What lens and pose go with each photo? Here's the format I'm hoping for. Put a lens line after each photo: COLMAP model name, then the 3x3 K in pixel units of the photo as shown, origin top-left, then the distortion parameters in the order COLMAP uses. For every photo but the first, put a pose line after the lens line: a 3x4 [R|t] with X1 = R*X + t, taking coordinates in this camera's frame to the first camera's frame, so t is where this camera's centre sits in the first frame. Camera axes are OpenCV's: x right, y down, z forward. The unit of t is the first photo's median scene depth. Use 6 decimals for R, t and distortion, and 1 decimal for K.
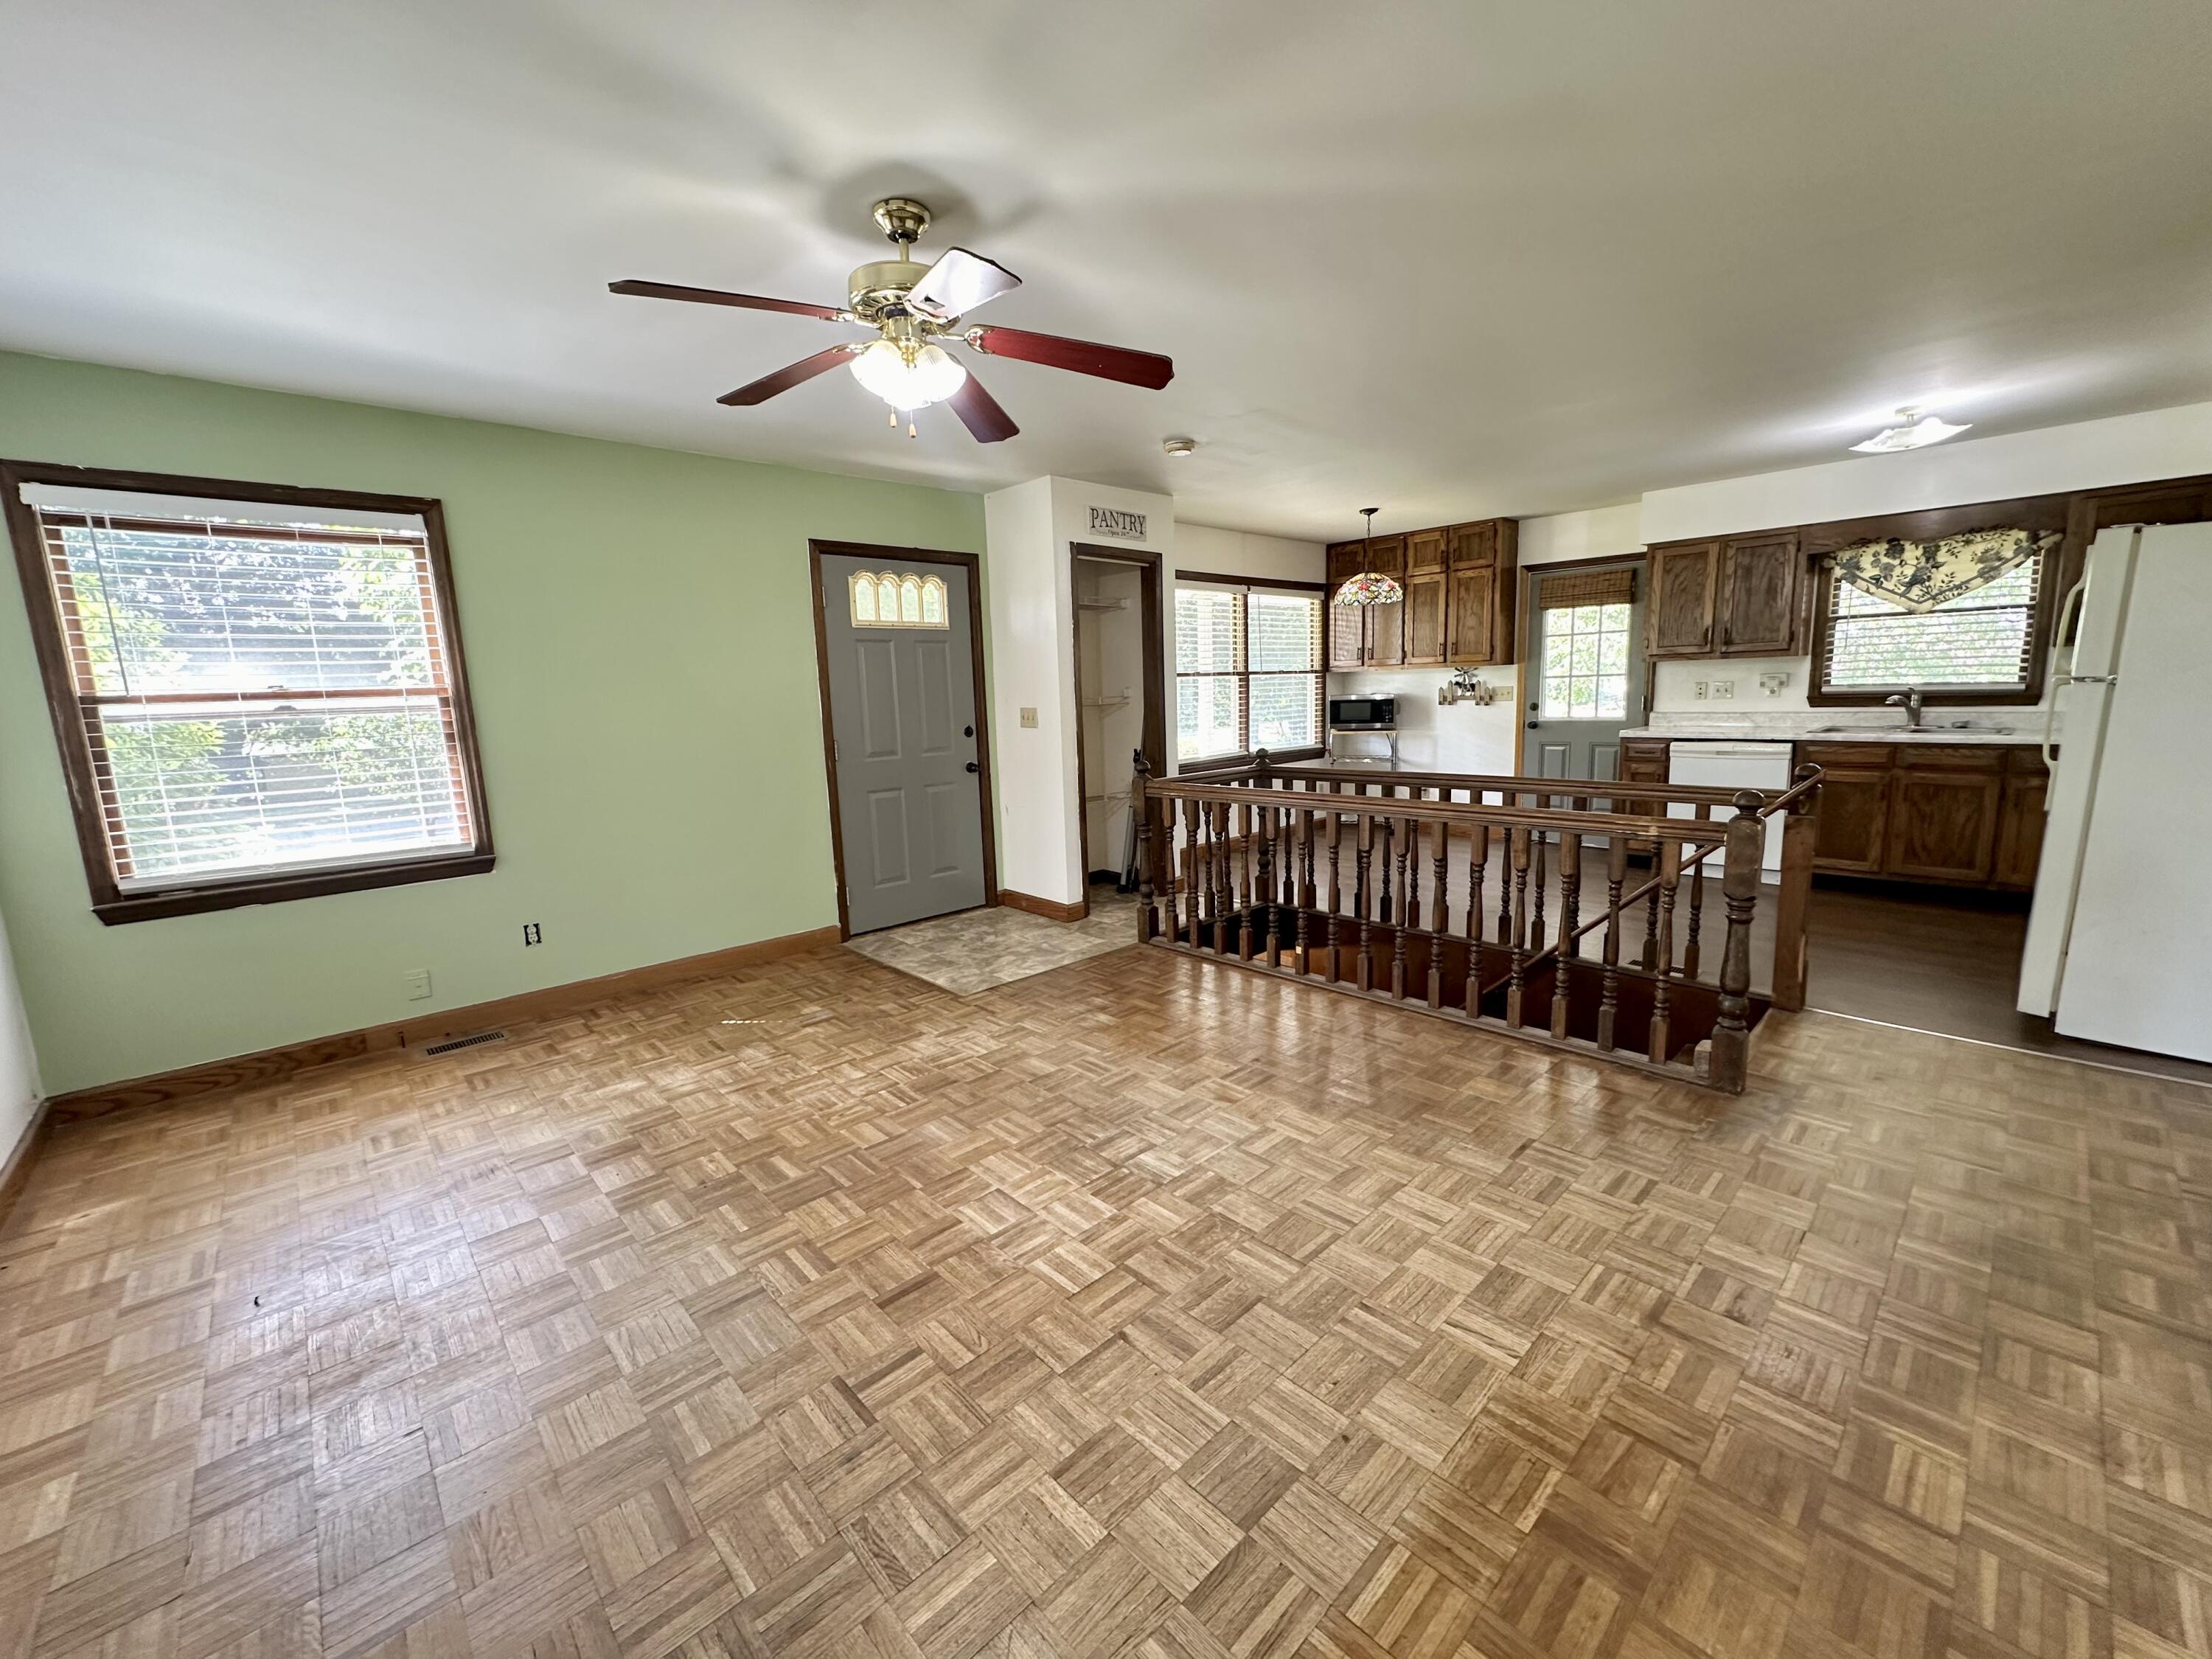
lens RADIAL K [[884.9, 0, 1101.7], [0, 884.9, 827.3], [0, 0, 1]] dist [-0.004369, 0.001072]
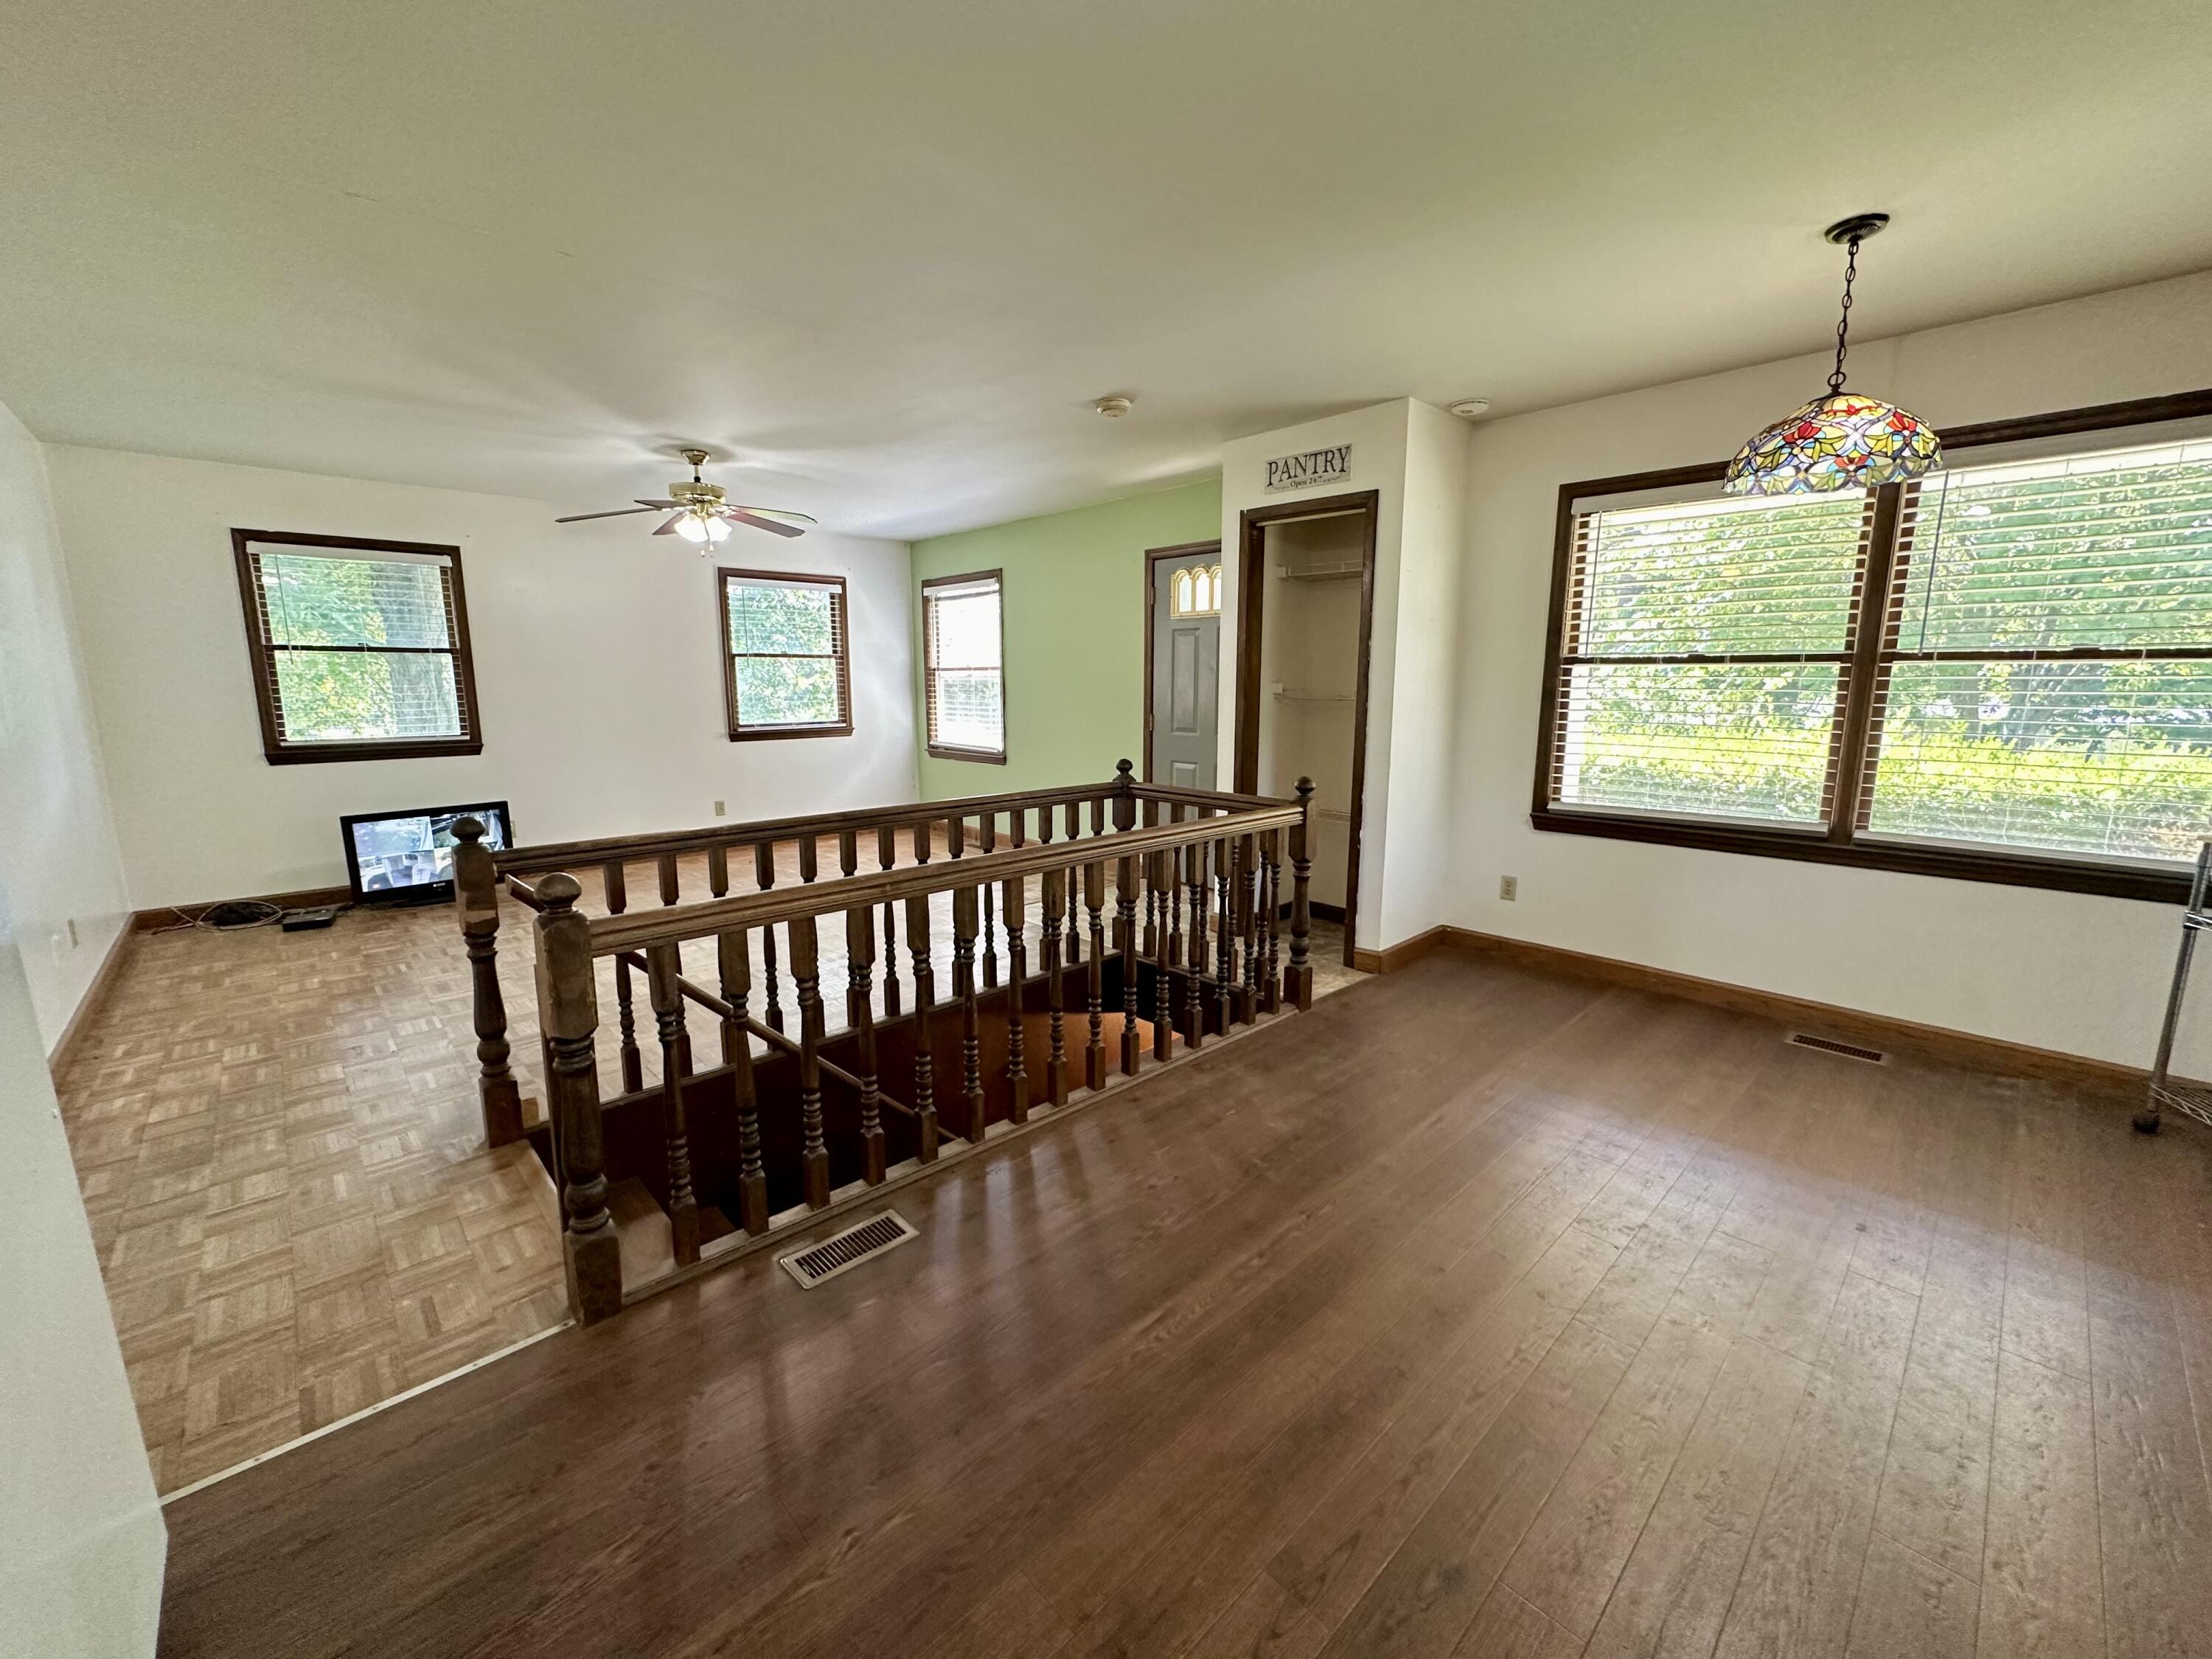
lens RADIAL K [[884.9, 0, 1107.4], [0, 884.9, 834.7], [0, 0, 1]] dist [-0.004369, 0.001072]
pose [[0.005048, 0.207167, -0.978292, 0.846891], [-0.155597, 0.966552, 0.203878, -0.162205], [0.987808, 0.151190, 0.037114, 0.844521]]
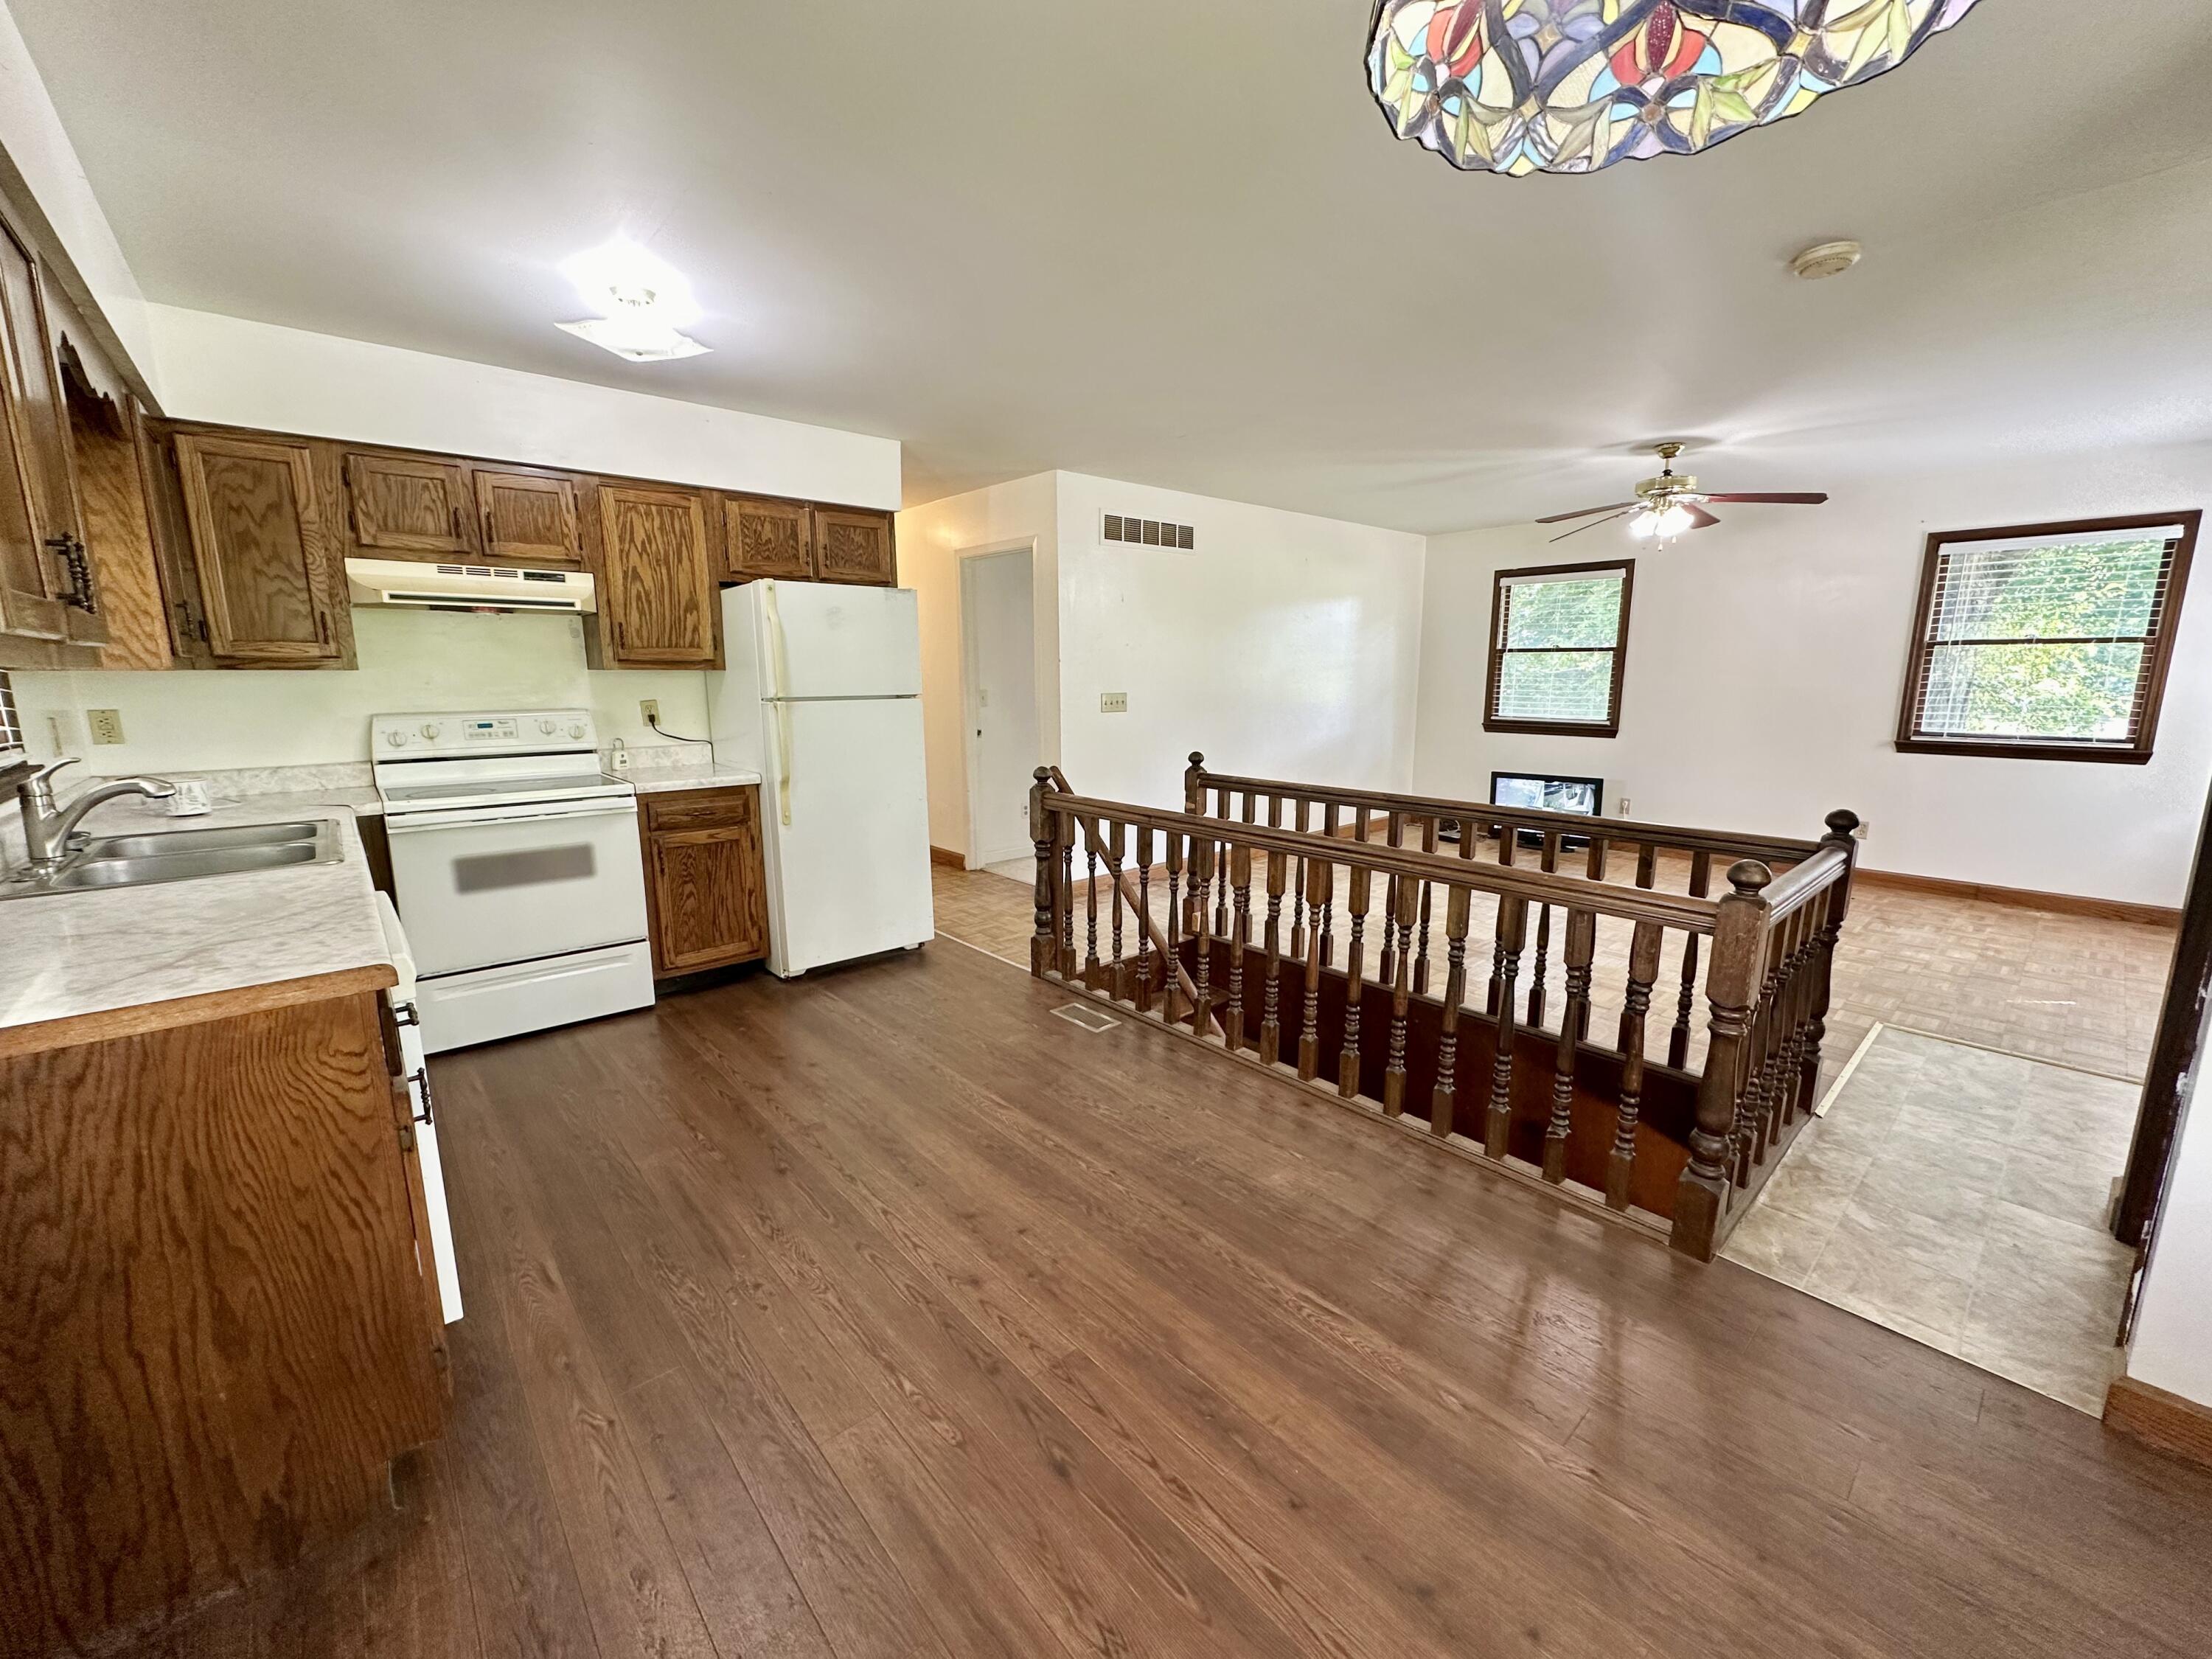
lens RADIAL K [[884.9, 0, 1112.6], [0, 884.9, 831.2], [0, 0, 1]] dist [-0.004369, 0.001072]
pose [[-0.999276, 0.035065, 0.014778, 0.446755], [0.037980, 0.942951, 0.330758, -0.238672], [-0.002337, 0.331080, -0.943600, 1.369924]]
